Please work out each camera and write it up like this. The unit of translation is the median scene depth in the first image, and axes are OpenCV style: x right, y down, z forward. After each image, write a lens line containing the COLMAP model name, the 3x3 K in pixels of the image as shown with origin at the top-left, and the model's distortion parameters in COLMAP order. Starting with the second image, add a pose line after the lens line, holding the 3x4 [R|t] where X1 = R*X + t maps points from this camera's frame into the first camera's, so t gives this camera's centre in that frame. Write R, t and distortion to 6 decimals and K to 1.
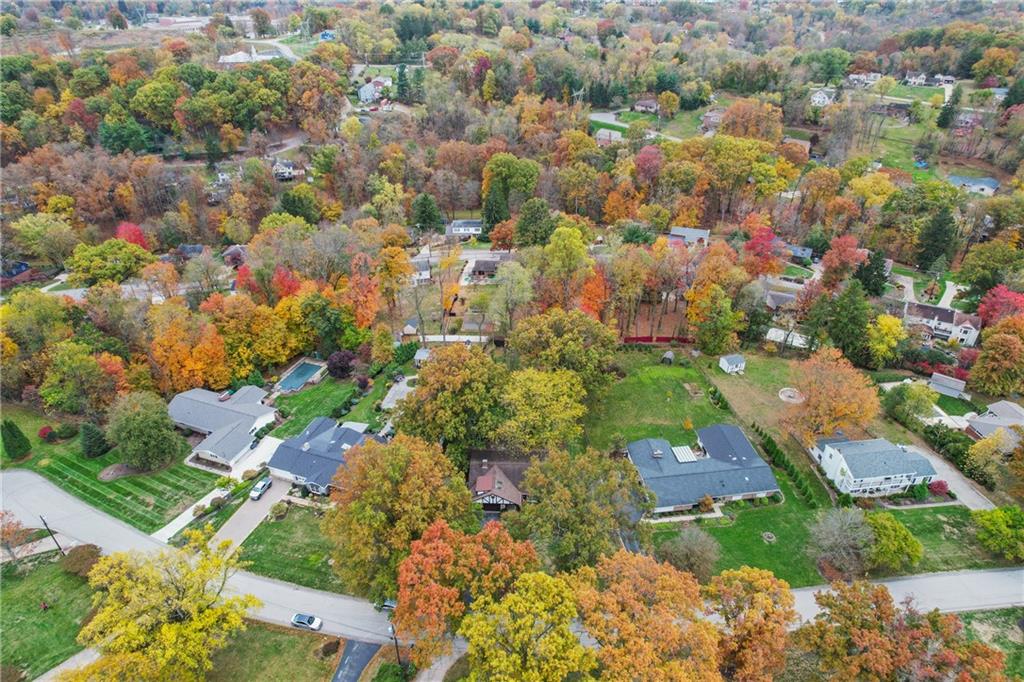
lens RADIAL K [[652.0, 0, 512.8], [0, 652.0, 347.2], [0, 0, 1]] dist [-0.090099, 0.083913]
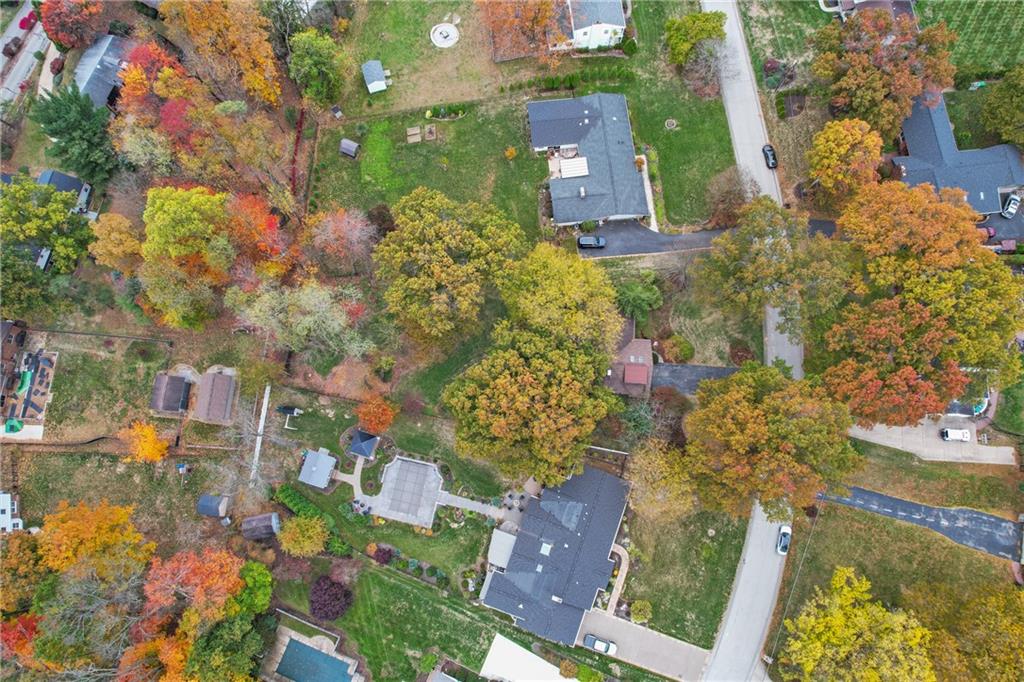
lens RADIAL K [[652.0, 0, 512.8], [0, 652.0, 347.2], [0, 0, 1]] dist [-0.090099, 0.083913]
pose [[0.026665, -0.973662, 0.226433, -0.206734], [0.529426, 0.205892, 0.822993, -0.609304], [-0.847937, 0.097934, 0.520972, 0.623907]]
